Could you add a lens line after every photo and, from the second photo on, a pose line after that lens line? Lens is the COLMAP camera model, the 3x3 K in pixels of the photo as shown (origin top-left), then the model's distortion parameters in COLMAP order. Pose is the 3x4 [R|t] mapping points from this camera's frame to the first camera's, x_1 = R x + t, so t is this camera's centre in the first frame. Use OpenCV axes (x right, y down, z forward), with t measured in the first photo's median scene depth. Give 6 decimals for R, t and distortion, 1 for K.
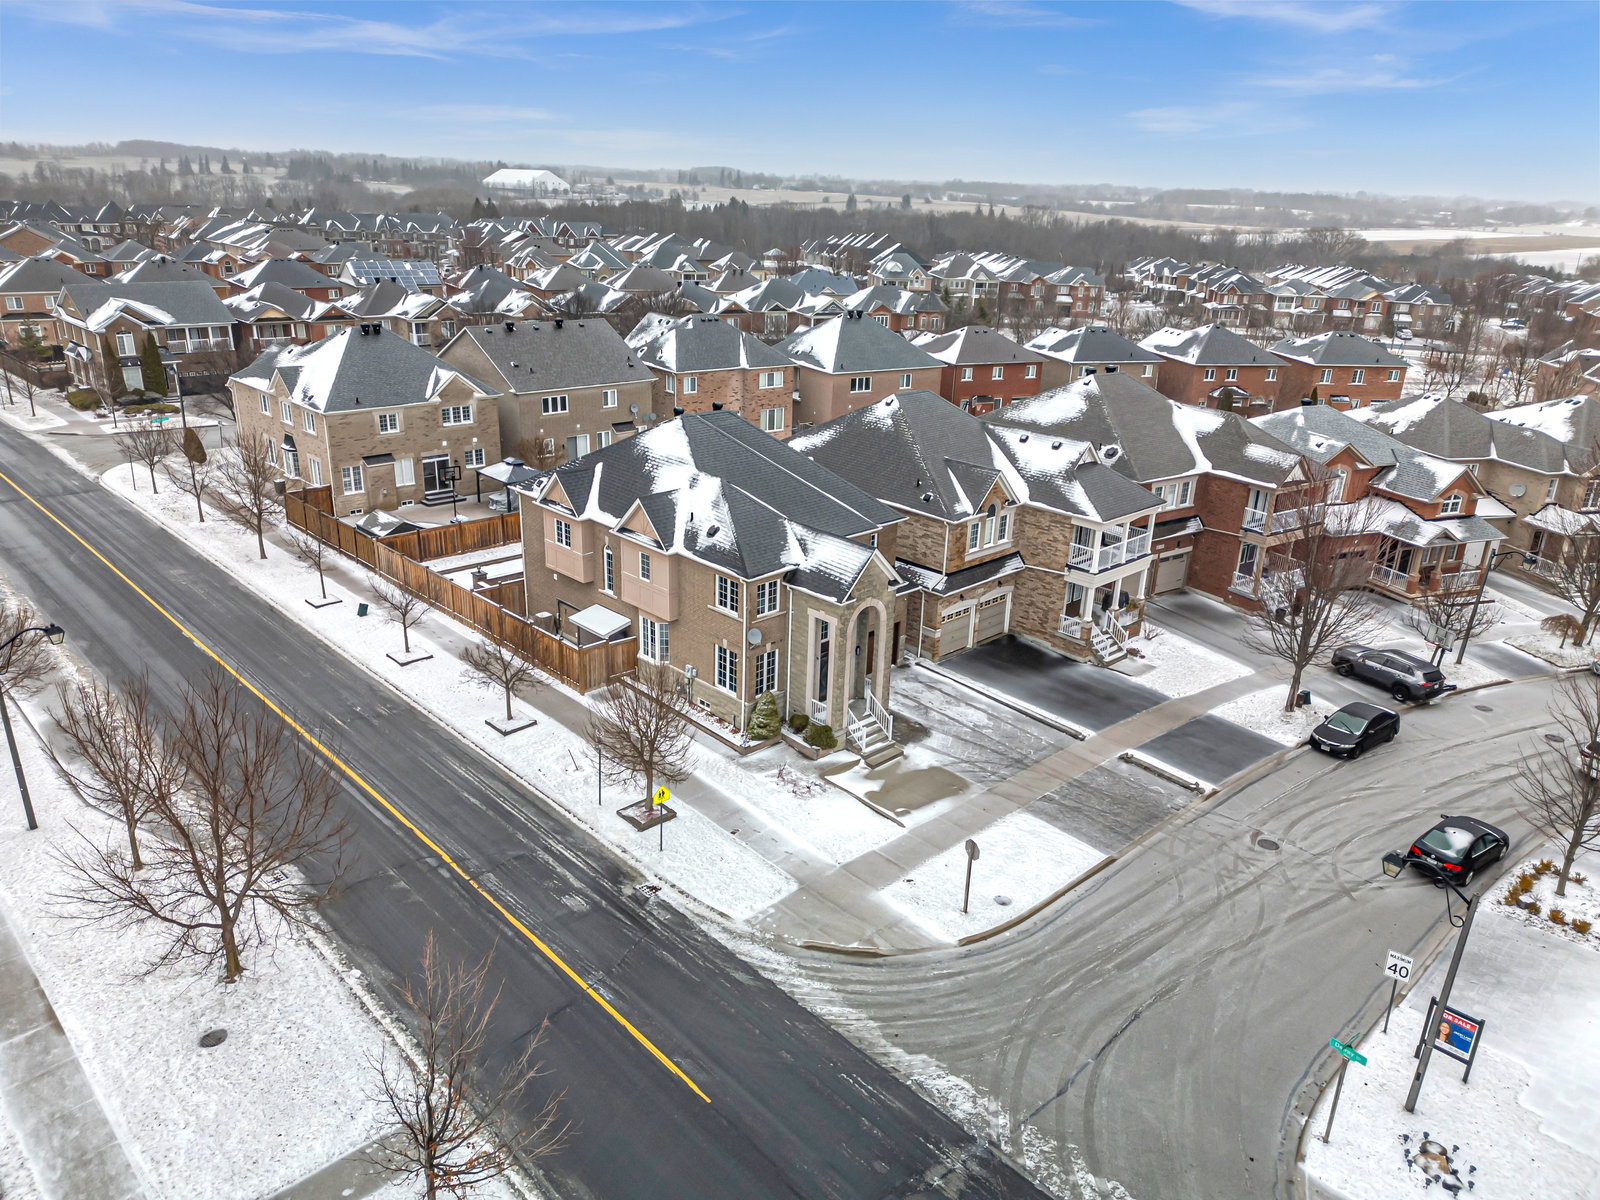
lens RADIAL K [[1111.6, 0, 800.0], [0, 1111.6, 600.0], [0, 0, 1]] dist [0.079690, -0.070285]
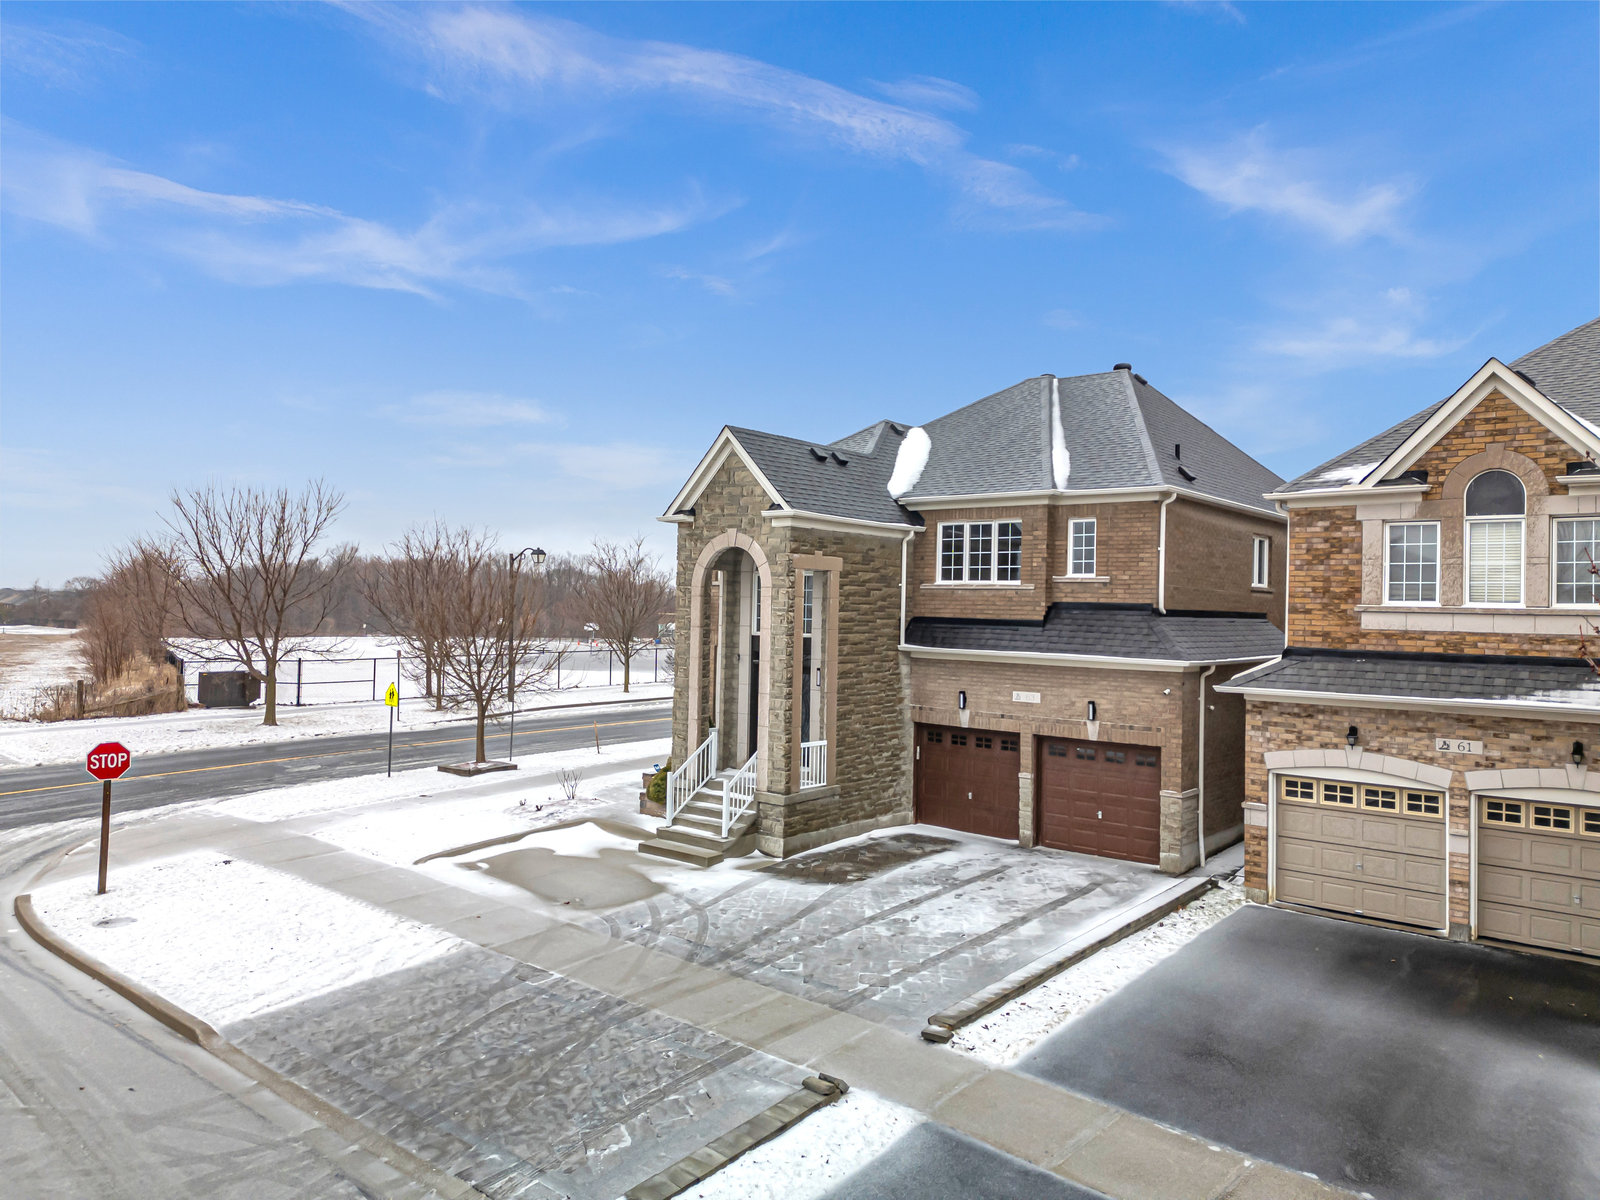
lens RADIAL K [[1111.6, 0, 800.0], [0, 1111.6, 600.0], [0, 0, 1]] dist [0.079690, -0.070285]
pose [[0.122269, -0.038427, -0.991753, 0.472567], [-0.361678, 0.928814, -0.080578, 0.048650], [0.924251, 0.368548, 0.099667, 0.790742]]
